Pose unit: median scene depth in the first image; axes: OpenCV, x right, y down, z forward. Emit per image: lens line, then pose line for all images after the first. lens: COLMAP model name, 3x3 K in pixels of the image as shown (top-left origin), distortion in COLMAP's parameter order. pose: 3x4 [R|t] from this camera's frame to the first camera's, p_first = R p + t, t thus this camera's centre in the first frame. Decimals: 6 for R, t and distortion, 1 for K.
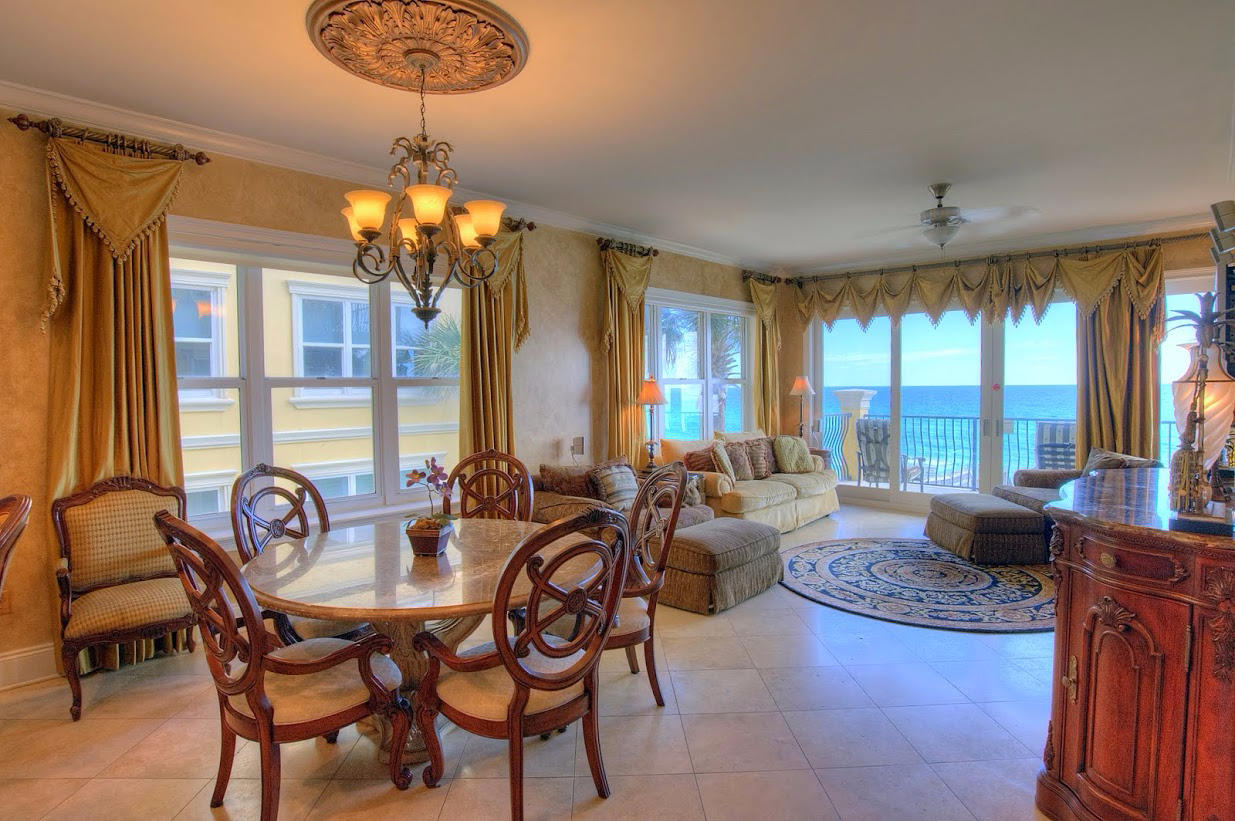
lens RADIAL K [[661.2, 0, 619.0], [0, 661.2, 415.5], [0, 0, 1]] dist [-0.080086, 0.032130]
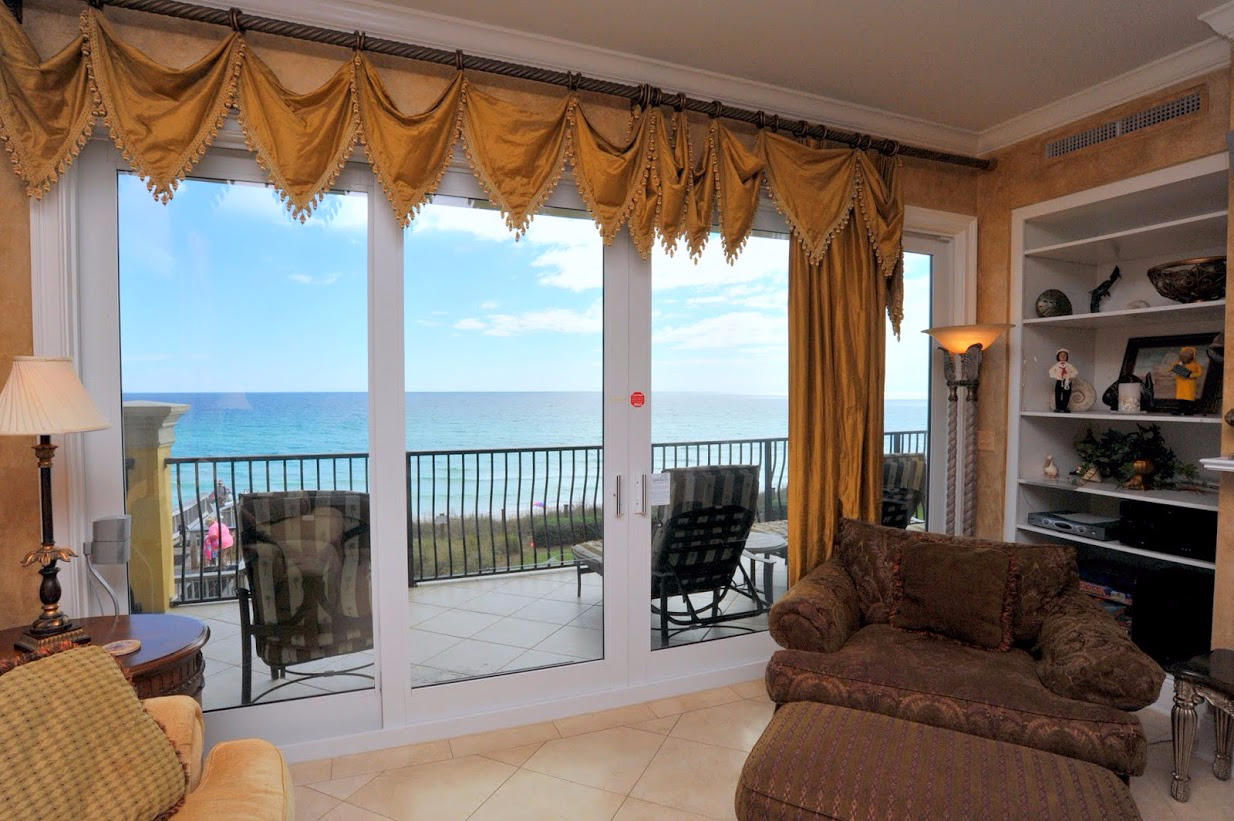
lens RADIAL K [[642.8, 0, 618.1], [0, 642.8, 418.1], [0, 0, 1]] dist [-0.069115, 0.021379]
pose [[0.417161, -0.026616, 0.908443, 0.212523], [0.034119, 0.999325, 0.013611, -0.043193], [-0.908192, 0.025317, 0.417787, 0.947321]]
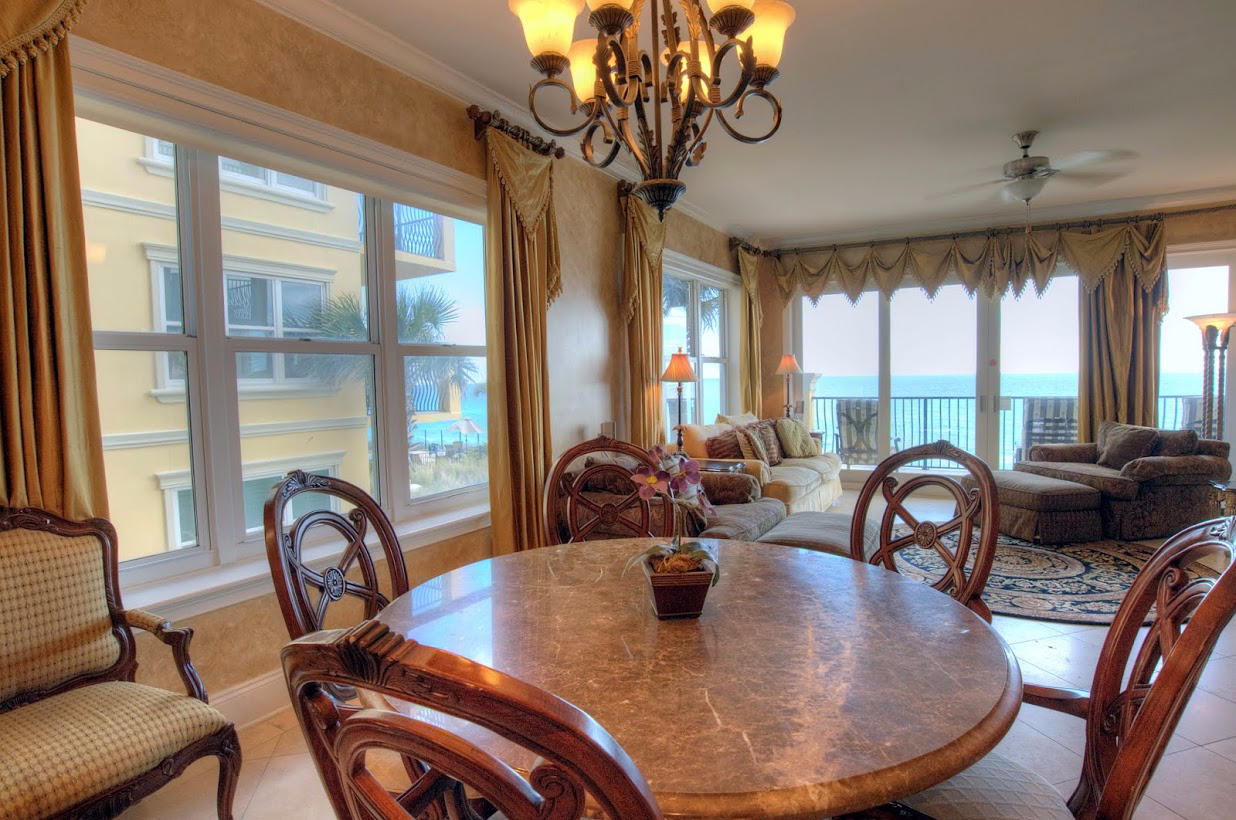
lens RADIAL K [[643.8, 0, 619.1], [0, 643.8, 417.6], [0, 0, 1]] dist [-0.069115, 0.021379]
pose [[0.974196, -0.024401, 0.224381, -0.215828], [0.021327, 0.999643, 0.016114, 0.013862], [-0.224694, -0.010913, 0.974368, 0.216696]]
